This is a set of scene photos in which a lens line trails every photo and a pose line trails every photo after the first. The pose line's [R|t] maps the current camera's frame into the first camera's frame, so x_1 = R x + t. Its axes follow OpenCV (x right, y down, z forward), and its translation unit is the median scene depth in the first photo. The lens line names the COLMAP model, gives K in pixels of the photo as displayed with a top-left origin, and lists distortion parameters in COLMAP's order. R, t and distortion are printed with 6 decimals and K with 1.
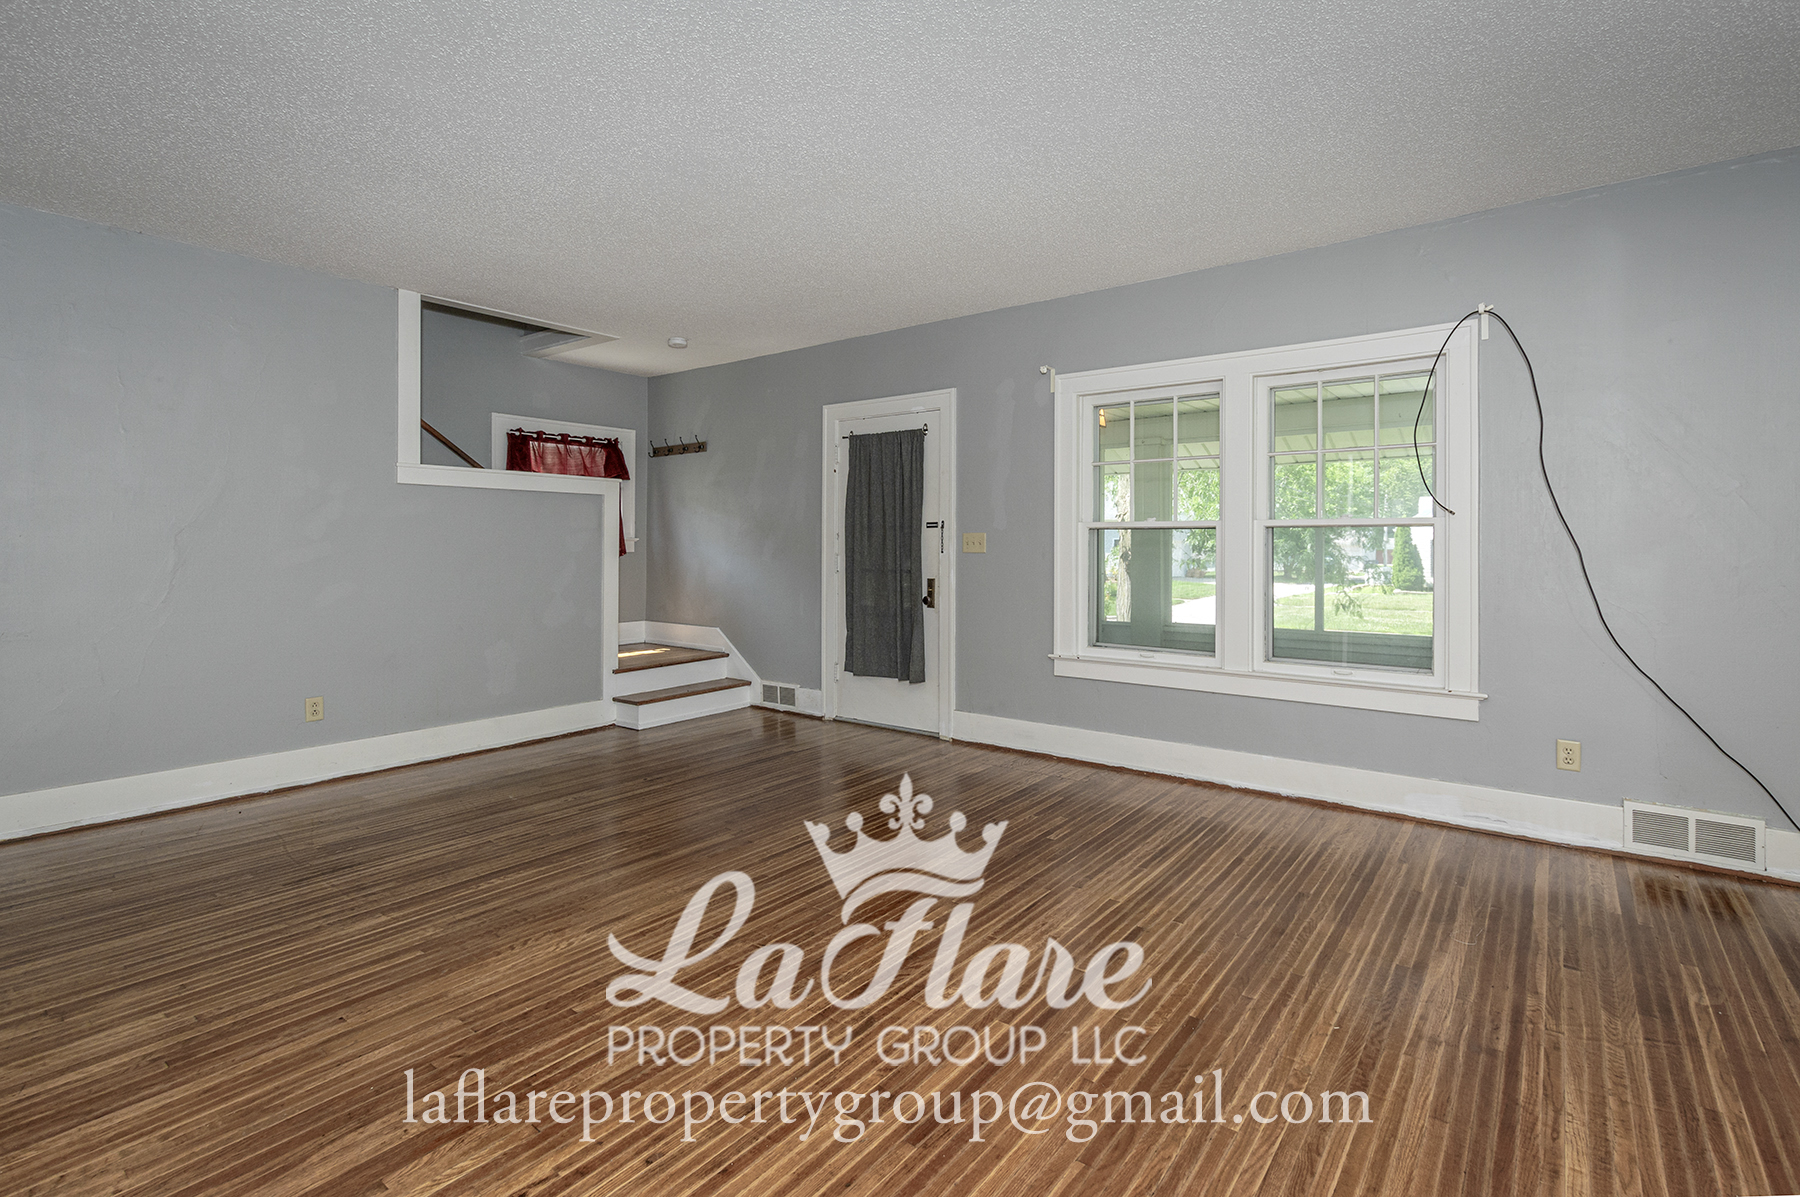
lens RADIAL K [[845.5, 0, 901.7], [0, 845.5, 546.5], [0, 0, 1]] dist [0.002428, 0.000183]
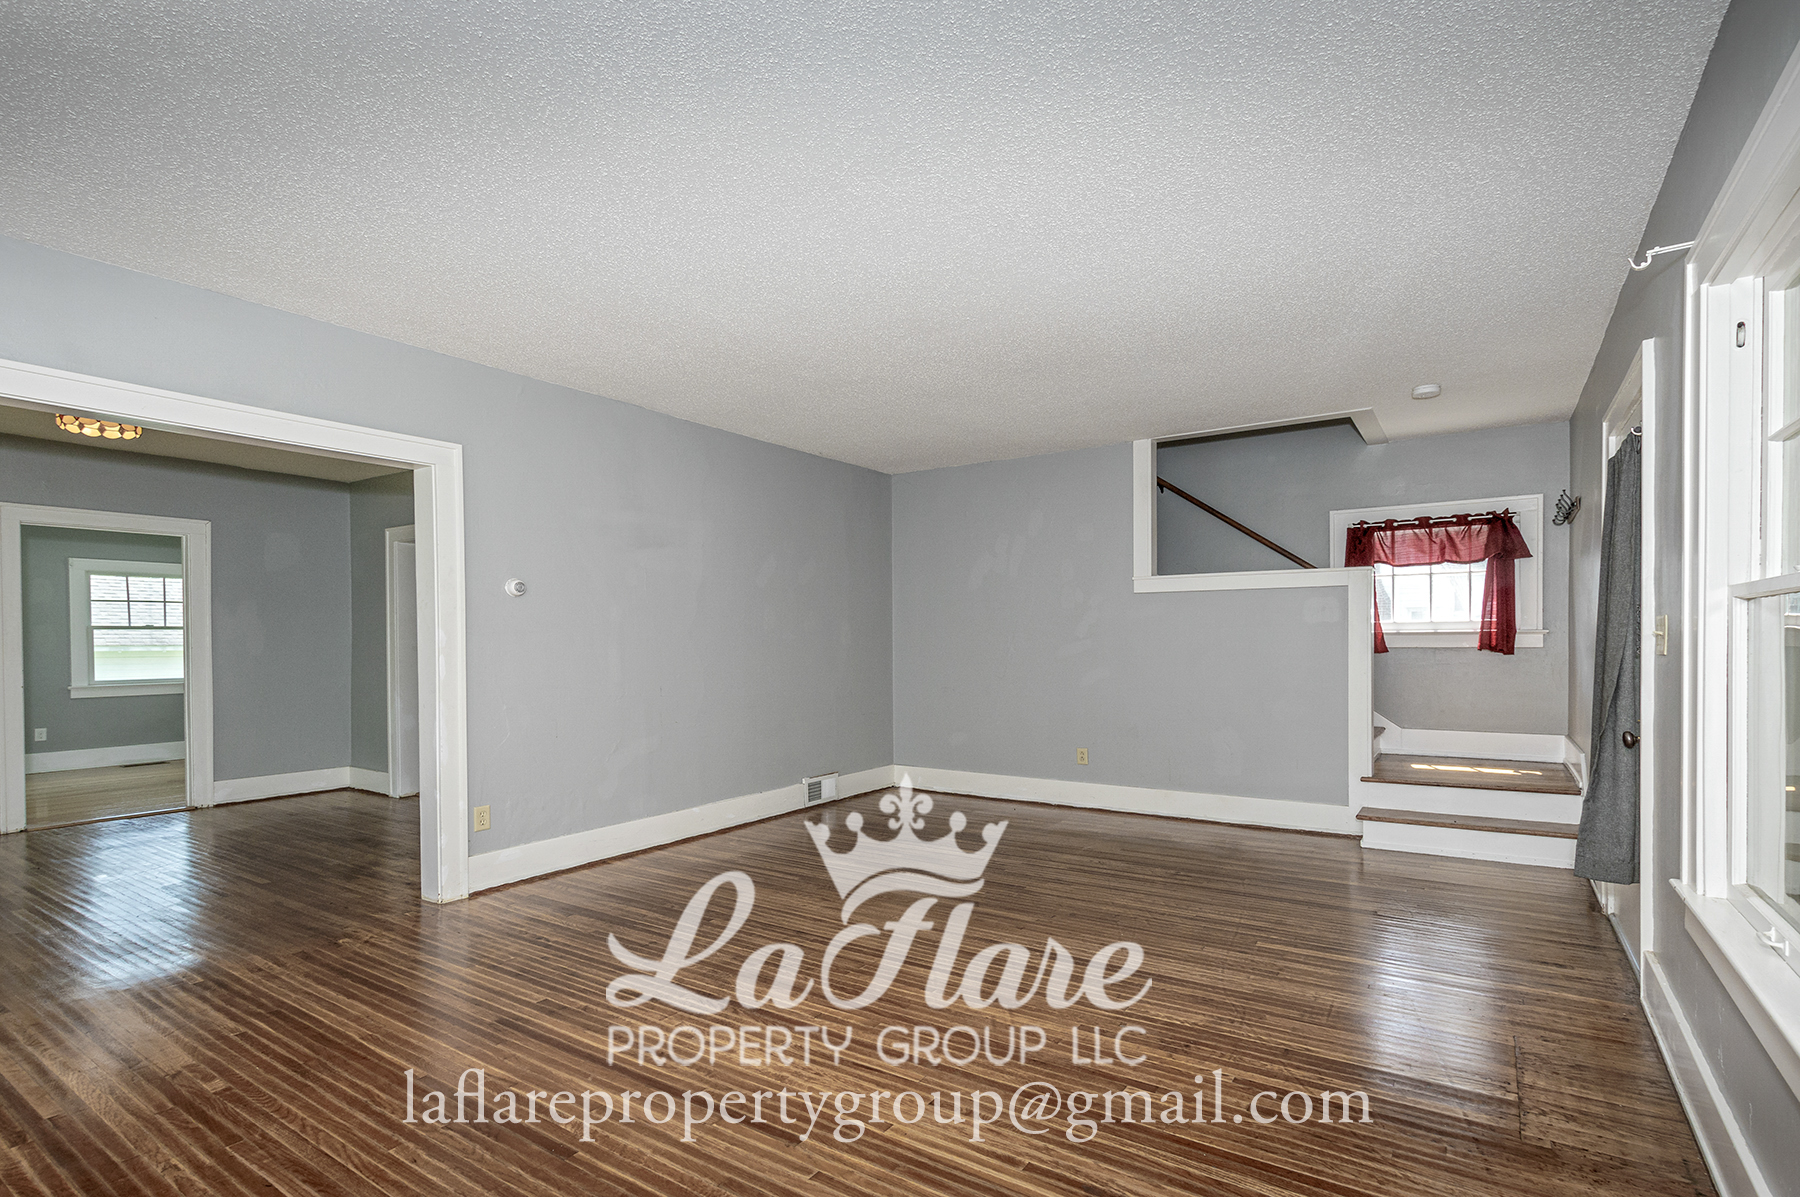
lens RADIAL K [[745.7, 0, 901.8], [0, 745.7, 648.6], [0, 0, 1]] dist [0.001955, 0.000039]
pose [[0.135627, 0.006405, -0.990739, 0.385577], [0.005631, 0.999958, 0.007236, -0.000674], [0.990744, -0.006560, 0.135585, 0.400904]]
